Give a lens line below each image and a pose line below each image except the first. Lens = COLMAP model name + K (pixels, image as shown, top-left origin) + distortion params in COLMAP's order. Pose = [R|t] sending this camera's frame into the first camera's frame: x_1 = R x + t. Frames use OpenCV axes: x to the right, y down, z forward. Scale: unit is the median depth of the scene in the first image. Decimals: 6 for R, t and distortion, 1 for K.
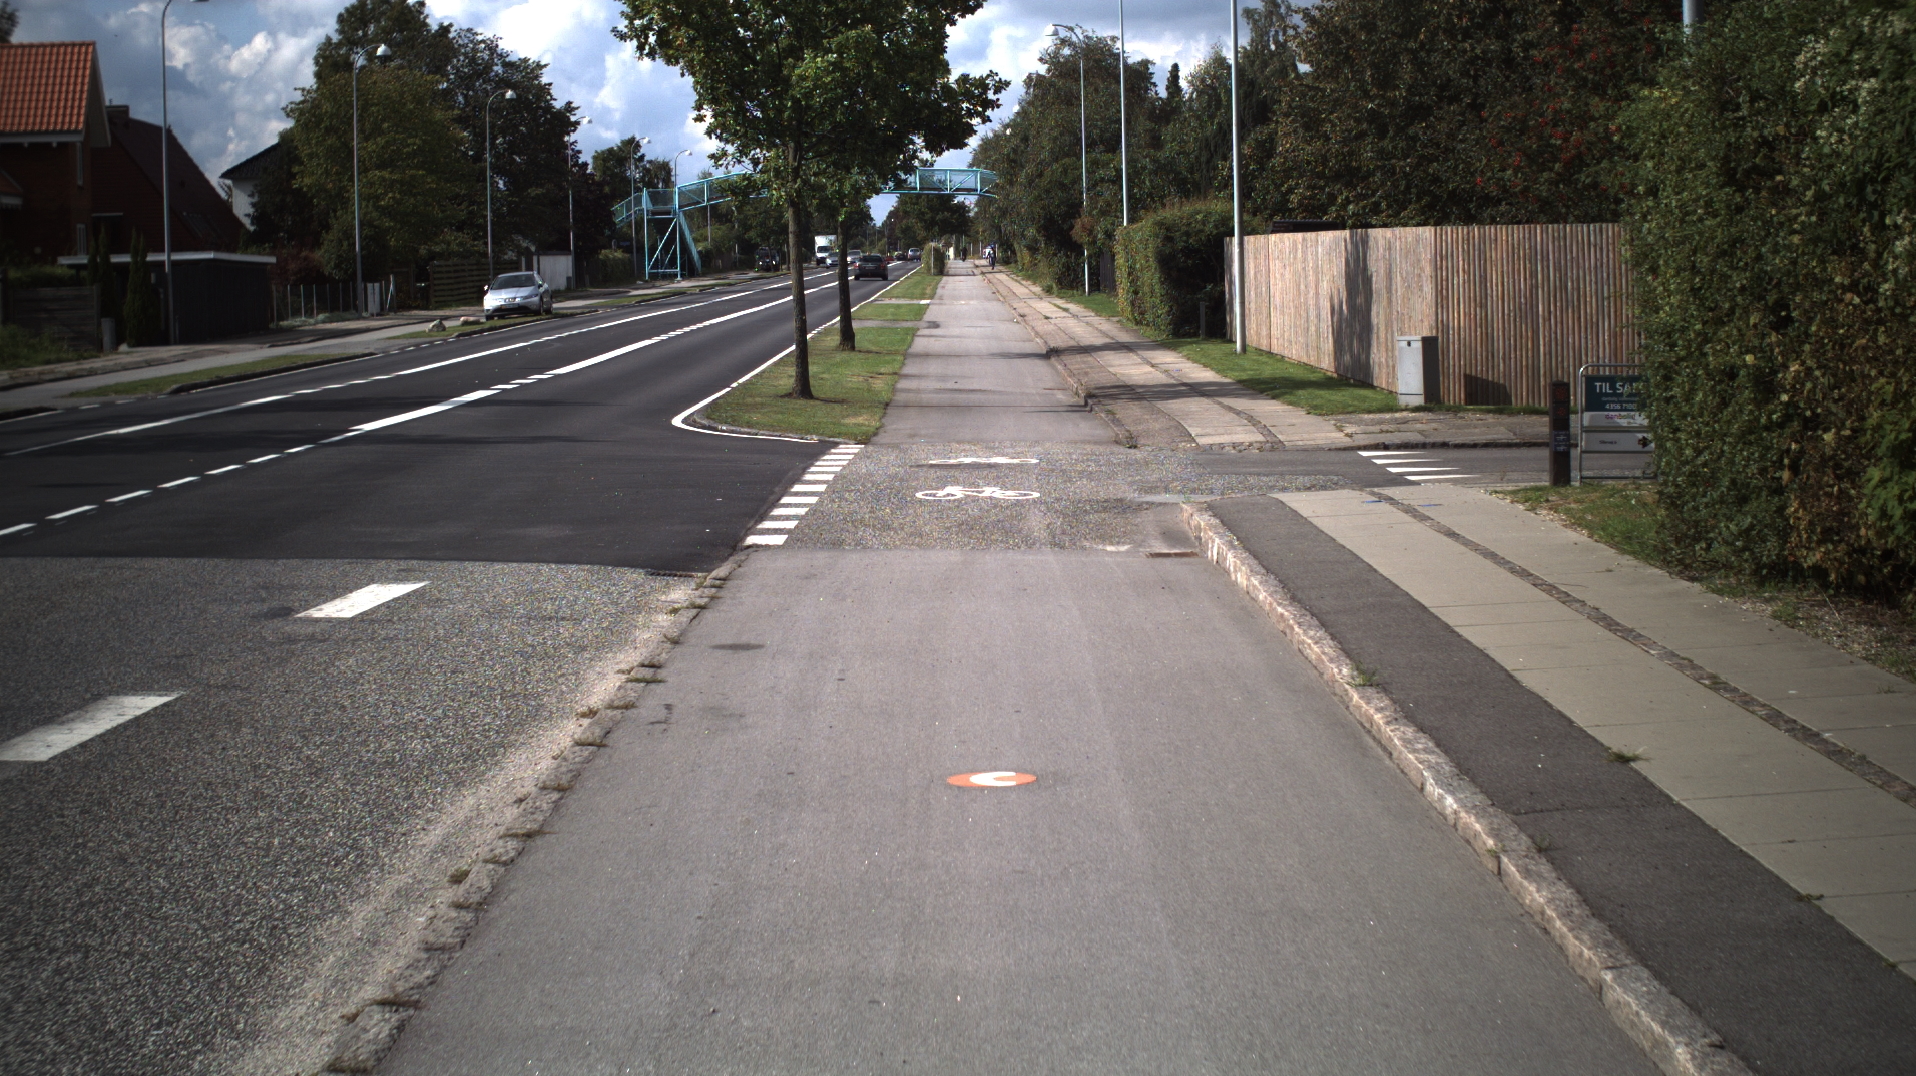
lens RADIAL K [[4475.5, 0, 954.2], [0, 4475.5, 537.2], [0, 0, 1]] dist [-0.386156, 0.000000]
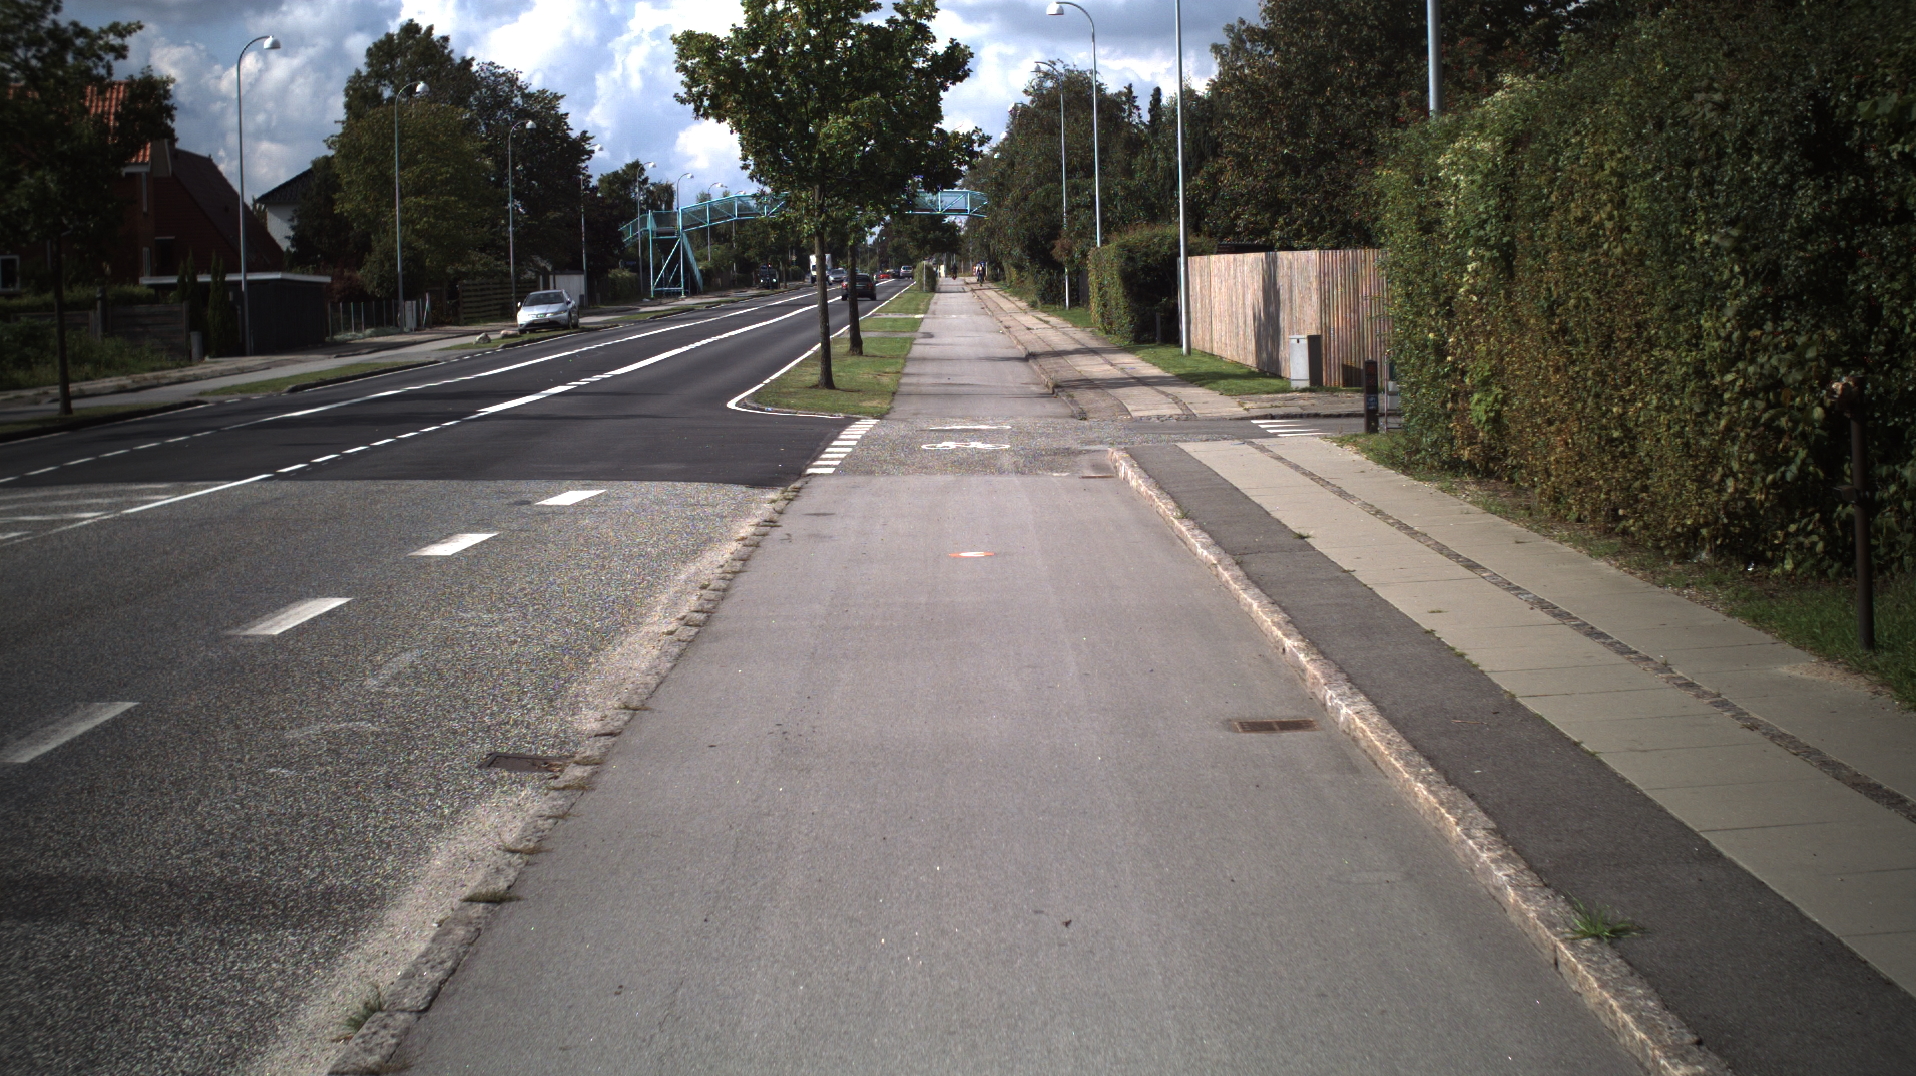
lens RADIAL K [[4475.5, 0, 949.5], [0, 4475.5, 528.7], [0, 0, 1]] dist [-0.386156, 0.000000]
pose [[0.999992, -0.003990, 0.000796, -0.000586], [0.003995, 0.999975, -0.005785, 0.013521], [-0.000773, 0.005788, 0.999983, -0.220448]]
